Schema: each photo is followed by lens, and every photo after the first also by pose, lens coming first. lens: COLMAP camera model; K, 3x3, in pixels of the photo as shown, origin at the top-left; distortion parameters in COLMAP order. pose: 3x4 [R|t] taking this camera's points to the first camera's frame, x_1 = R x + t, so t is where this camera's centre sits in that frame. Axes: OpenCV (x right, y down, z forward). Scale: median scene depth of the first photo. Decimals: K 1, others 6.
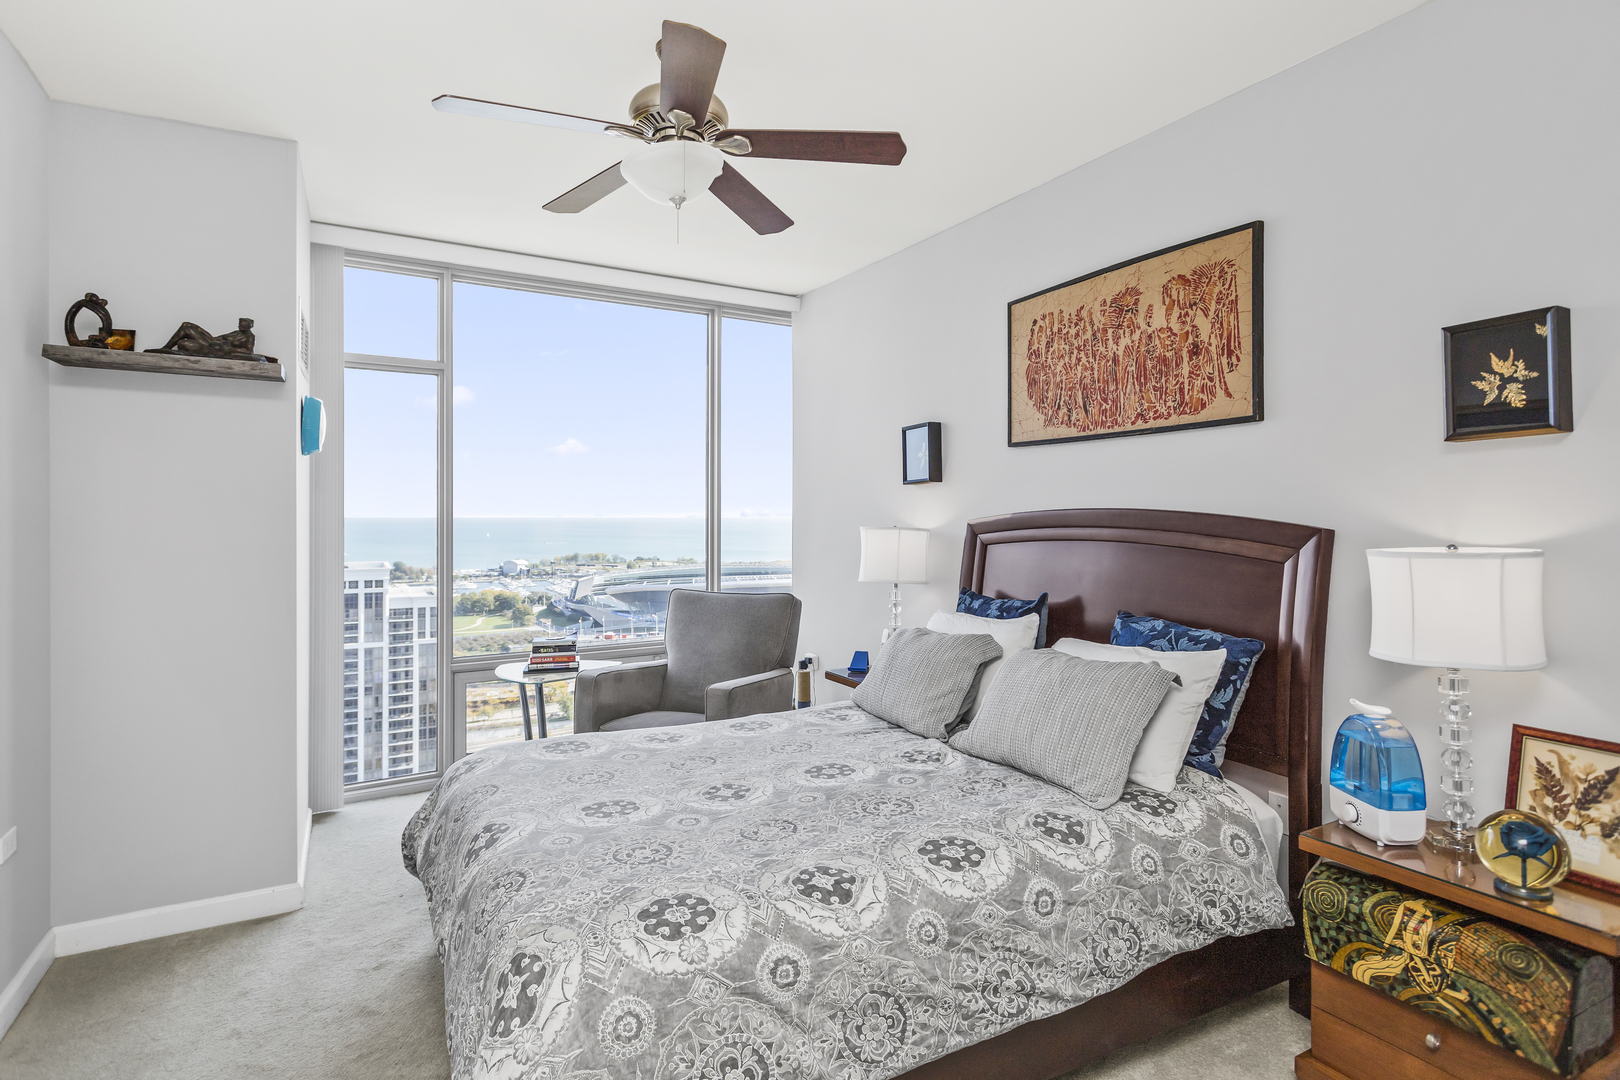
lens RADIAL K [[853.5, 0, 812.3], [0, 853.5, 513.7], [0, 0, 1]] dist [-0.002041, -0.000337]
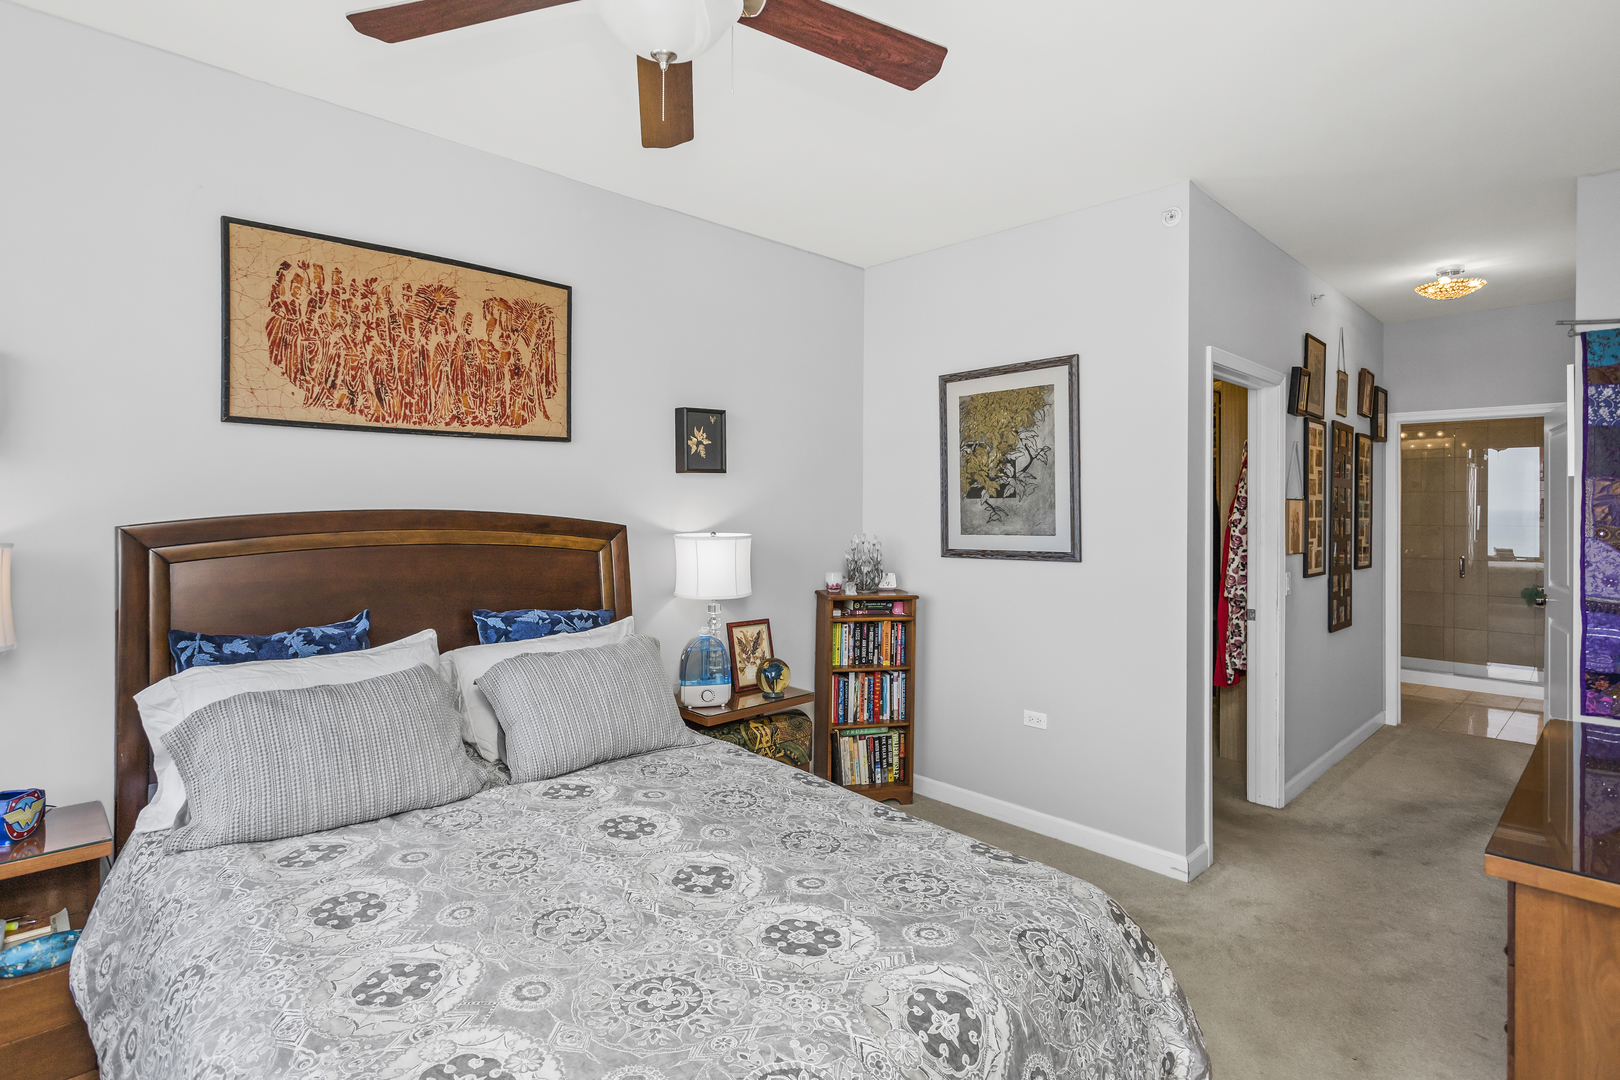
lens RADIAL K [[793.4, 0, 810.4], [0, 793.4, 509.1], [0, 0, 1]] dist [-0.001496, -0.000020]
pose [[-0.258716, -0.002341, 0.965951, -0.661202], [-0.005337, 0.999985, 0.000994, -0.010710], [-0.965939, -0.004898, -0.258725, 0.875889]]
